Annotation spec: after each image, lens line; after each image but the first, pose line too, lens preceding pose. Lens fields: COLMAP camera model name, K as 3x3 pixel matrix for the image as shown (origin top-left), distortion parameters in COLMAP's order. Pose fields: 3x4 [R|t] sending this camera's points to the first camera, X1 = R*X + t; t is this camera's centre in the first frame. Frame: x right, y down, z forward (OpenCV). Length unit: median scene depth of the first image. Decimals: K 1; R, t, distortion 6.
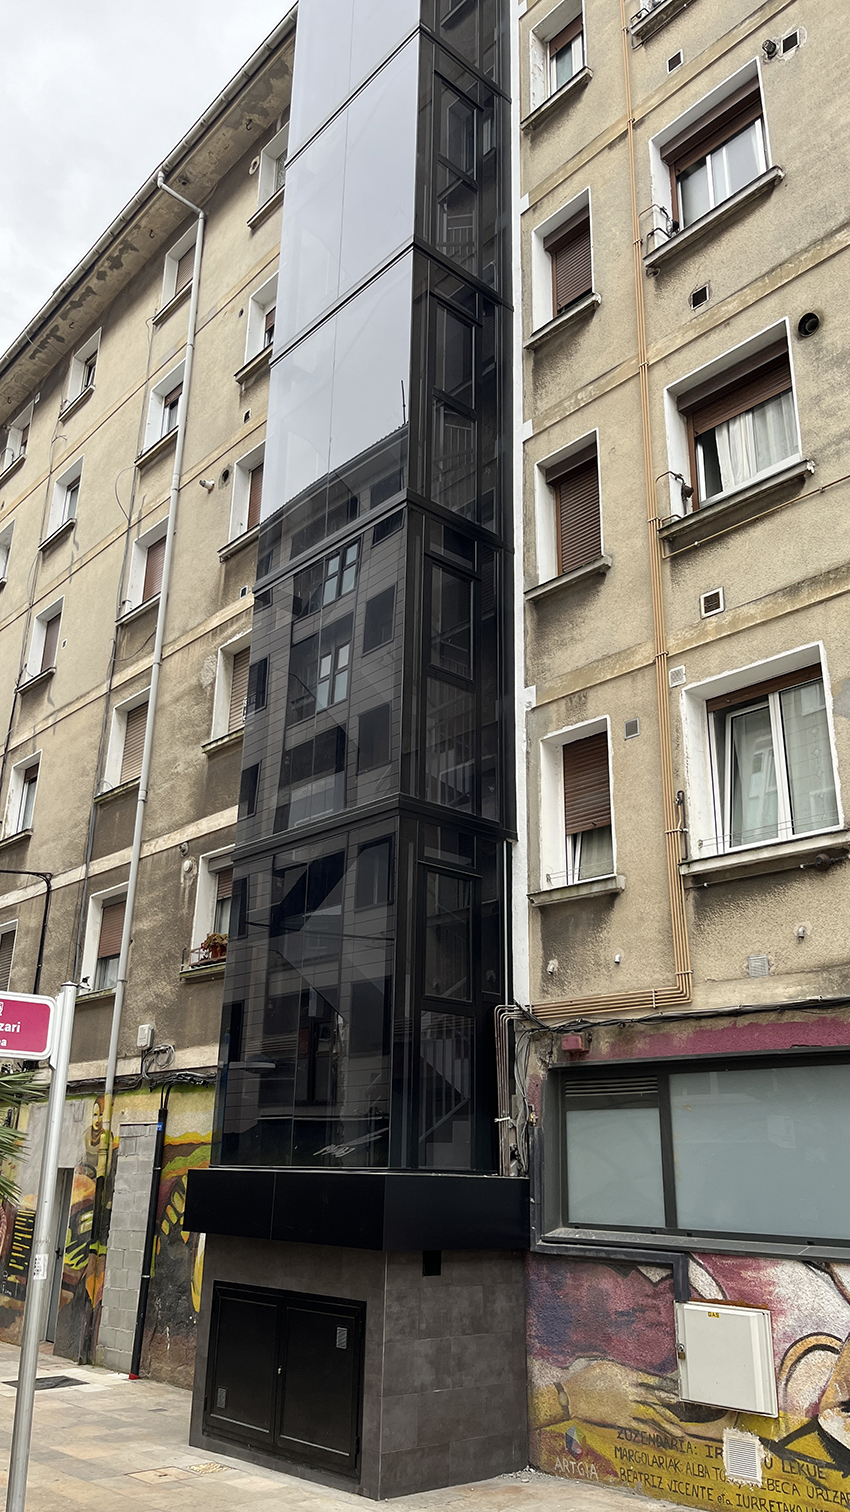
lens RADIAL K [[1159.2, 0, 409.6], [0, 1159.2, 738.3], [0, 0, 1]] dist [0.071667, -0.100101]
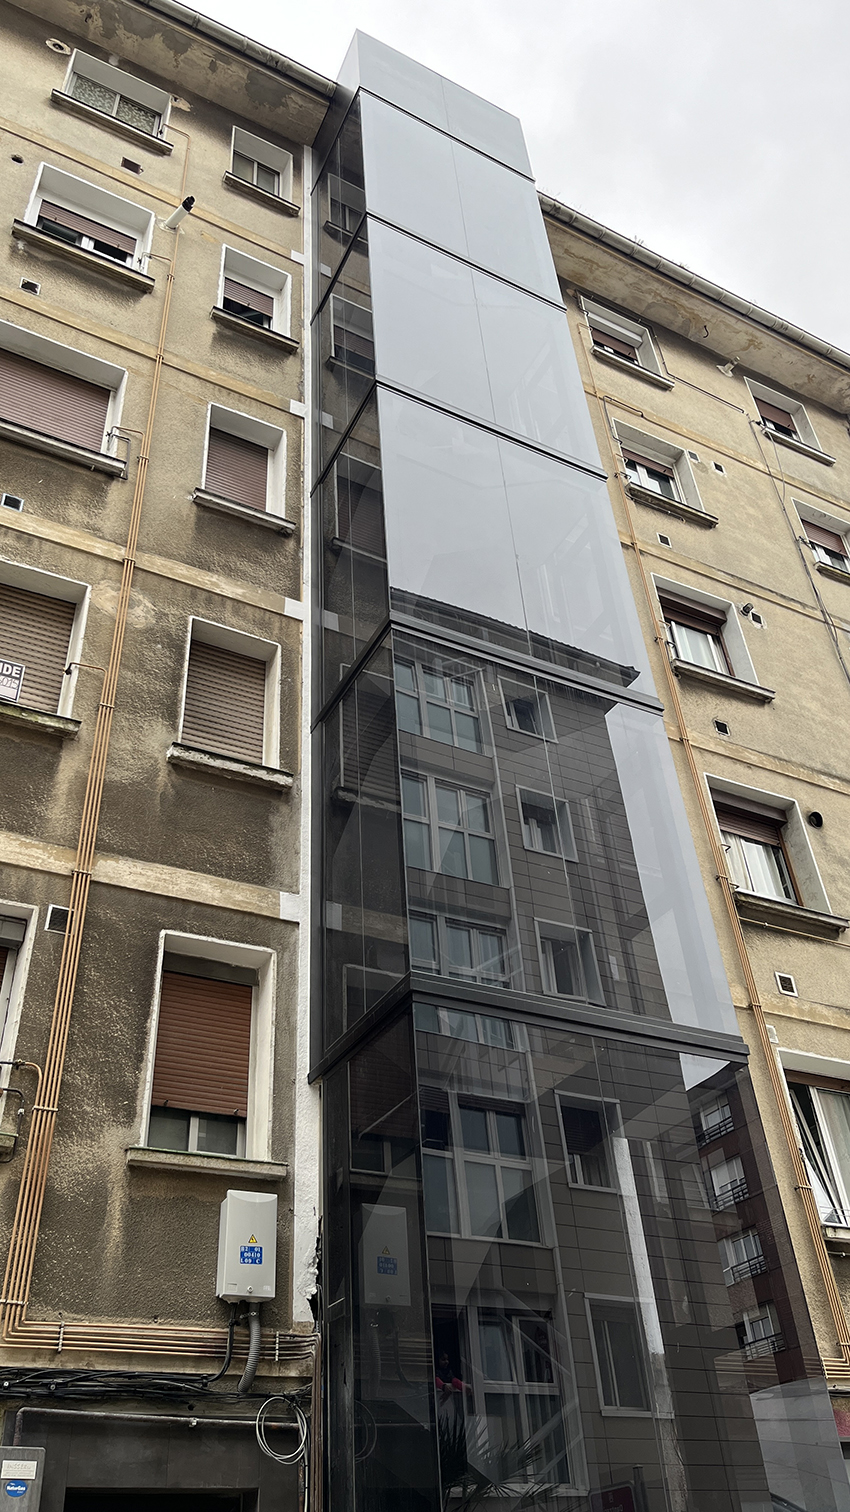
lens RADIAL K [[1148.9, 0, 423.5], [0, 1148.9, 747.3], [0, 0, 1]] dist [0.064806, -0.084691]
pose [[0.225531, 0.573956, 0.787217, -0.665570], [-0.285198, 0.811533, -0.509977, 0.294896], [-0.931557, -0.109497, 0.346717, 0.792882]]
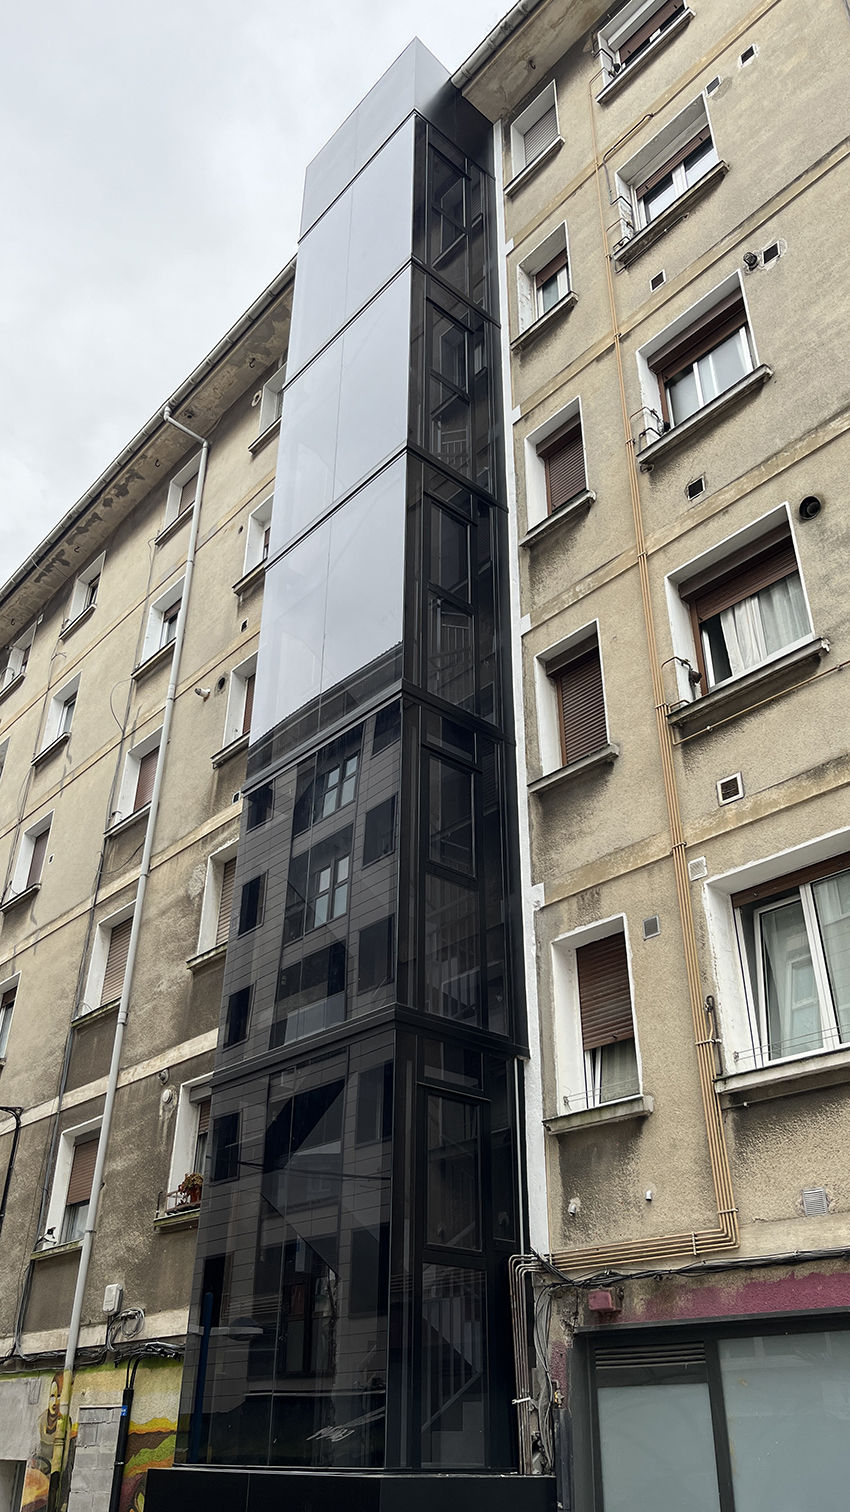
lens RADIAL K [[1148.9, 0, 423.5], [0, 1148.9, 747.3], [0, 0, 1]] dist [0.064806, -0.084691]
pose [[0.999893, -0.011675, 0.008761, 0.005660], [0.013098, 0.982572, -0.185420, 0.015408], [-0.006444, 0.185515, 0.982620, 0.073300]]
